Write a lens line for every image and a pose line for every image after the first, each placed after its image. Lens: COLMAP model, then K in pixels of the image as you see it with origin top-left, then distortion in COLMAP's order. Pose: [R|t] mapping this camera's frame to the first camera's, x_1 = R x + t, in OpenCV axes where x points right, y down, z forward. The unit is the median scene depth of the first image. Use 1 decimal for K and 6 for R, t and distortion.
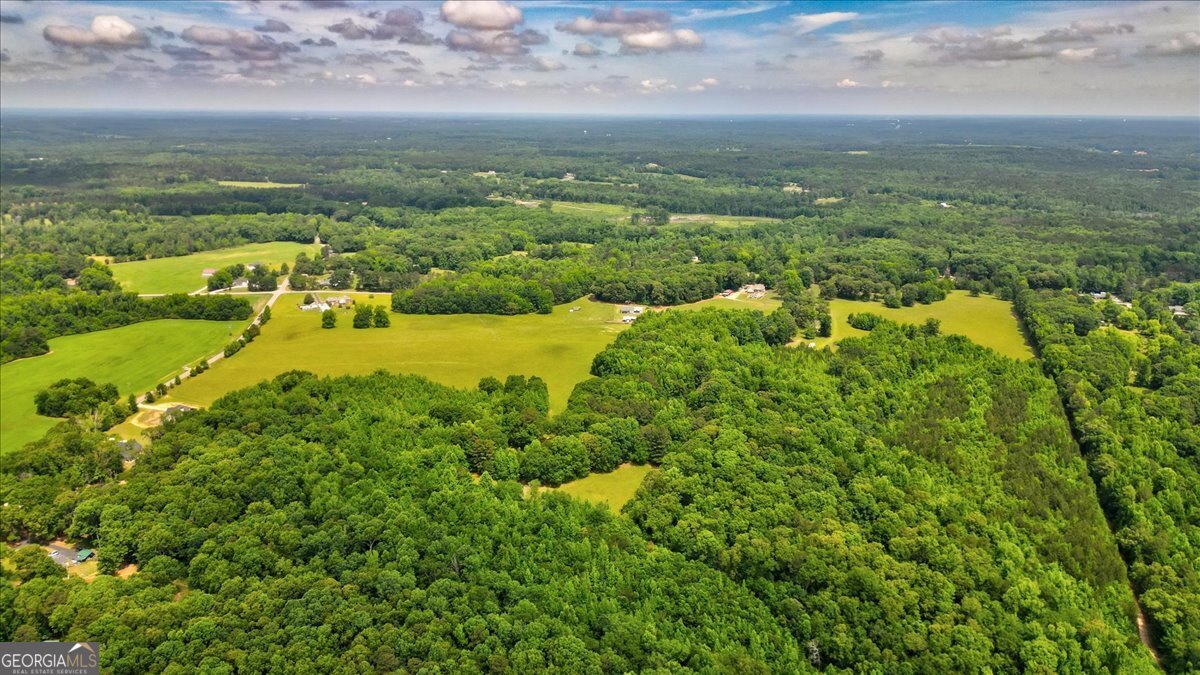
lens RADIAL K [[846.0, 0, 600.0], [0, 846.0, 337.5], [0, 0, 1]] dist [0.003893, 0.002005]
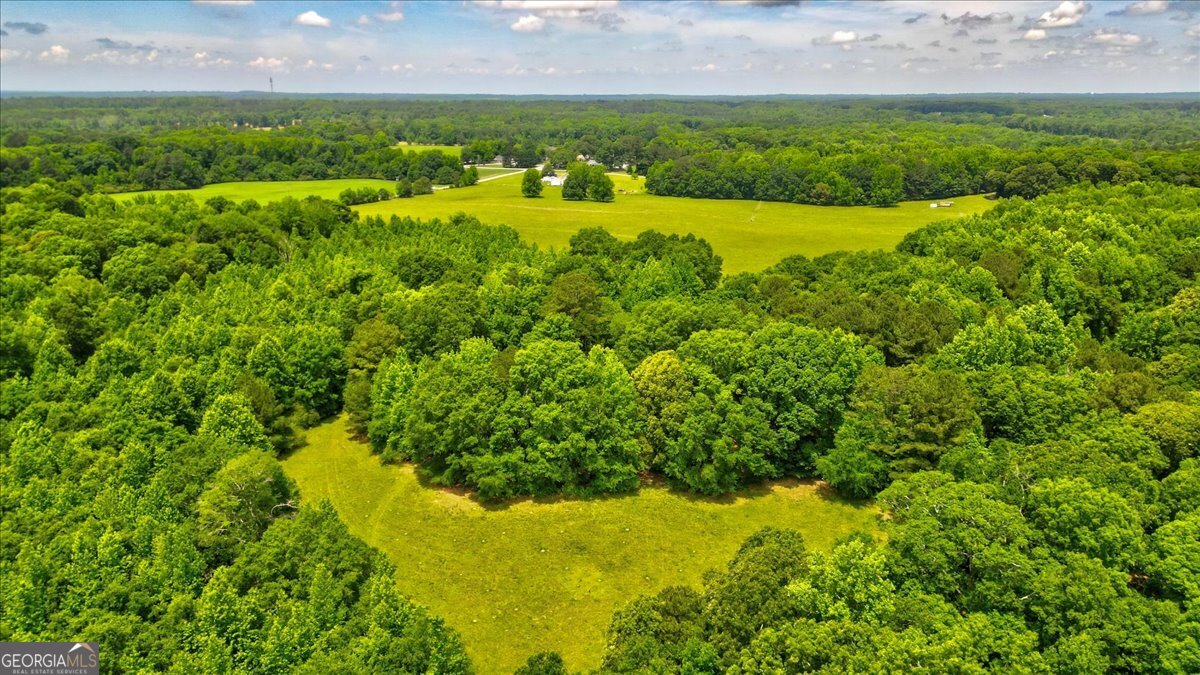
lens RADIAL K [[846.0, 0, 600.0], [0, 846.0, 337.5], [0, 0, 1]] dist [0.003893, 0.002005]
pose [[0.854328, 0.139416, -0.500686, 0.069967], [-0.137835, 0.989632, 0.040372, 0.061504], [0.501123, 0.034521, 0.864687, 0.454112]]
